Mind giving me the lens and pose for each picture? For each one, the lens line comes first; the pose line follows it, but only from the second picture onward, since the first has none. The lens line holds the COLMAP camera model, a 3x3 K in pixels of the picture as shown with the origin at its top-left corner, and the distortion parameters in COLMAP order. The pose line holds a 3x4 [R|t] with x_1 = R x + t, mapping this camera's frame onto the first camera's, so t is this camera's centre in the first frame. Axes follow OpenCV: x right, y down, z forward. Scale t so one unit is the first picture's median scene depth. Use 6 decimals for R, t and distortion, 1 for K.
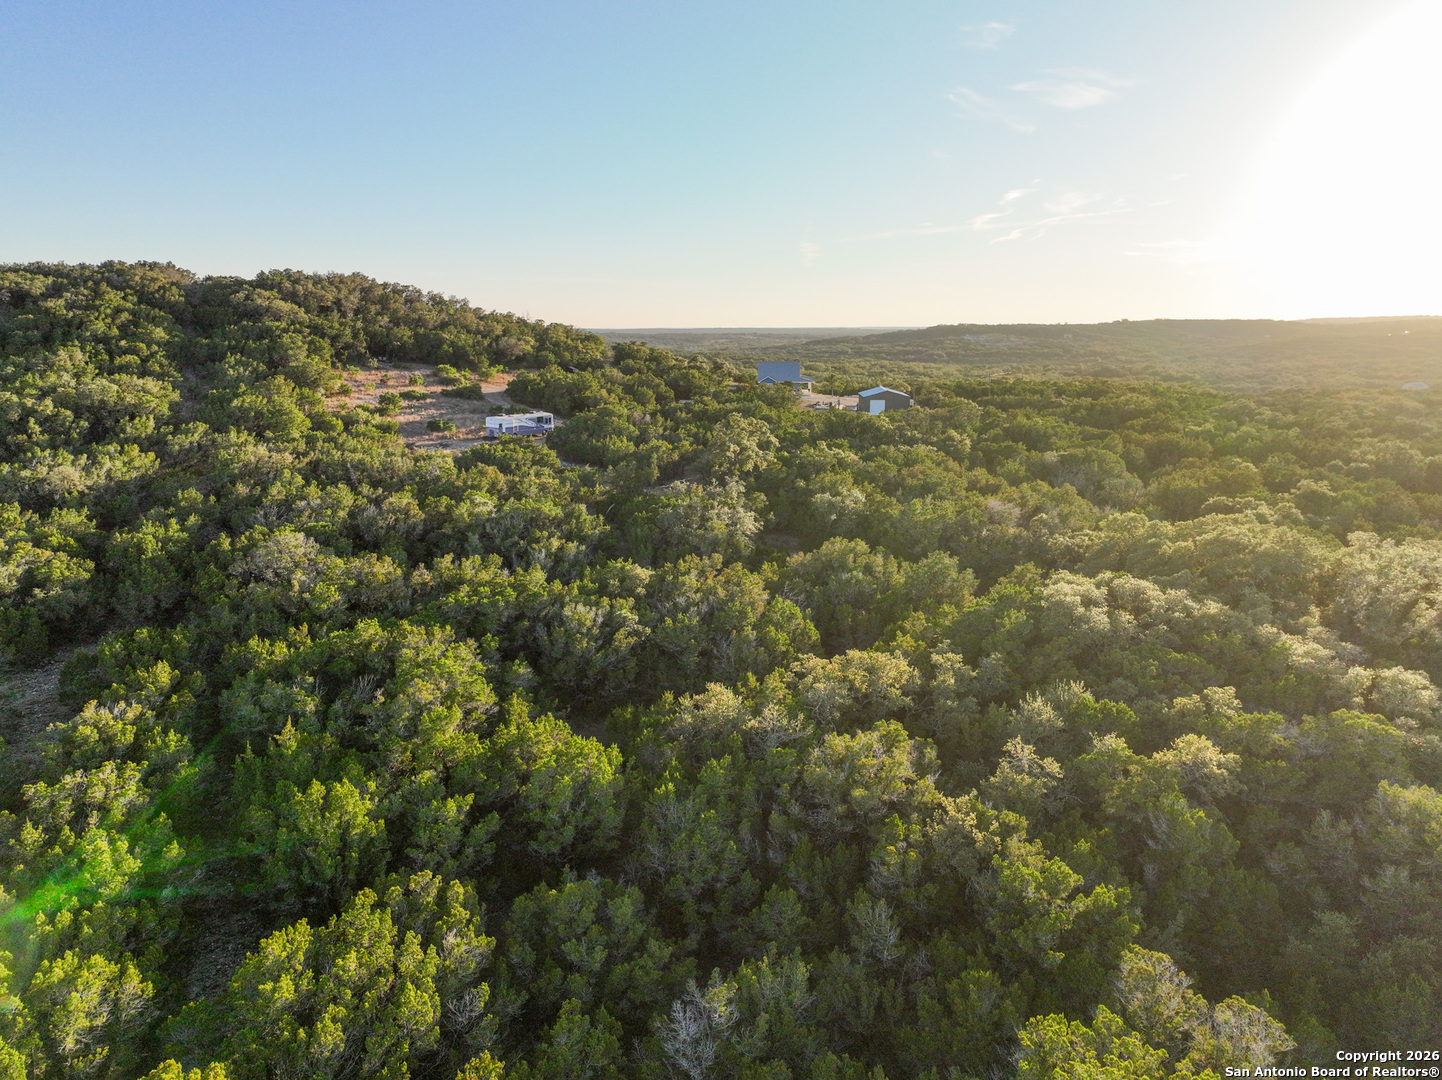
lens RADIAL K [[1012.3, 0, 721.5], [0, 1012.3, 538.5], [0, 0, 1]] dist [-0.007629, 0.026179]
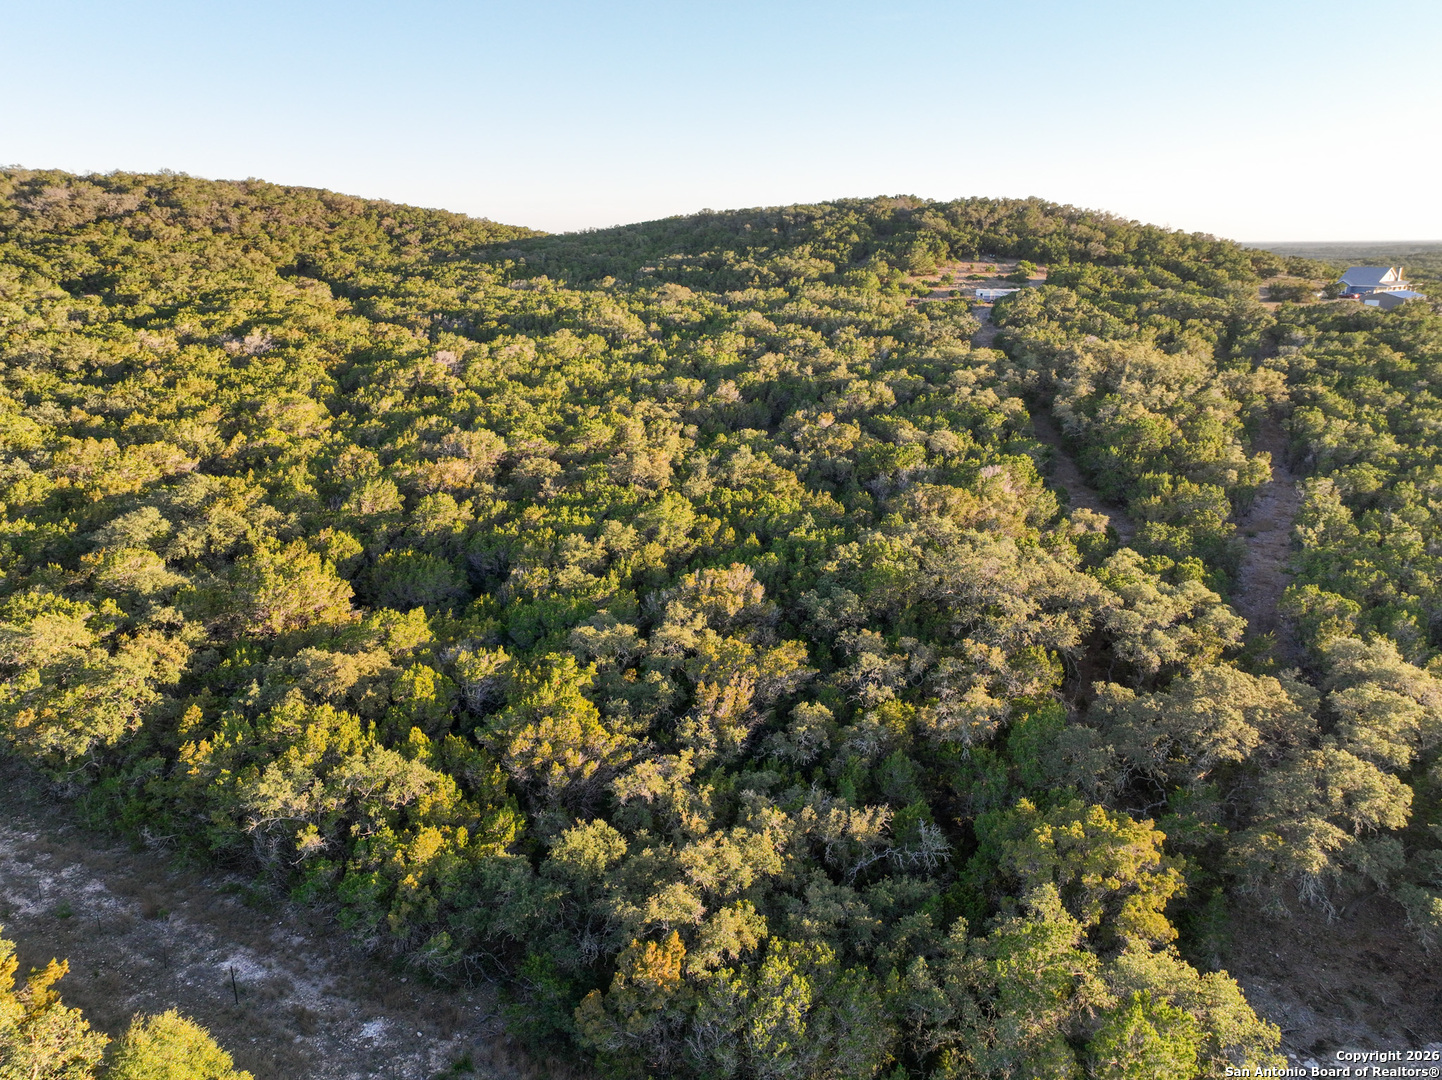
lens RADIAL K [[1012.3, 0, 723.2], [0, 1012.3, 541.1], [0, 0, 1]] dist [-0.007629, 0.026179]
pose [[0.634359, 0.225211, -0.739506, 1.832841], [-0.161533, 0.974122, 0.158096, 0.195974], [0.755973, 0.019165, 0.654322, -0.897148]]
